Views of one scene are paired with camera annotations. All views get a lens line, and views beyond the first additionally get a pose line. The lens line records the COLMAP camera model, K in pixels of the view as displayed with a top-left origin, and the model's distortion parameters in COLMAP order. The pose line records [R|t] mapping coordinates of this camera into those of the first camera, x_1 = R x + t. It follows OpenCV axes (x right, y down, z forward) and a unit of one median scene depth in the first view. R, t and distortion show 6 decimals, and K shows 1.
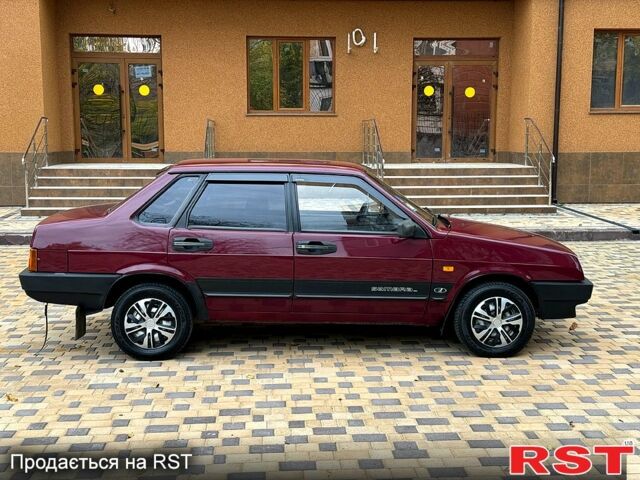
lens RADIAL K [[887.8, 0, 320.0], [0, 887.8, 240.0], [0, 0, 1]] dist [0.139664, -0.078490]
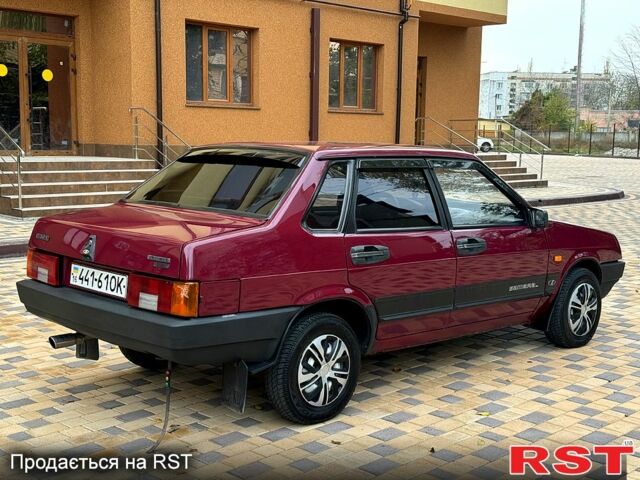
lens RADIAL K [[887.8, 0, 320.0], [0, 887.8, 240.0], [0, 0, 1]] dist [0.139664, -0.078490]
pose [[0.739720, -0.070369, 0.669226, -0.655905], [0.069401, 0.997192, 0.028143, -0.029971], [-0.669327, 0.025627, 0.742526, 0.469067]]
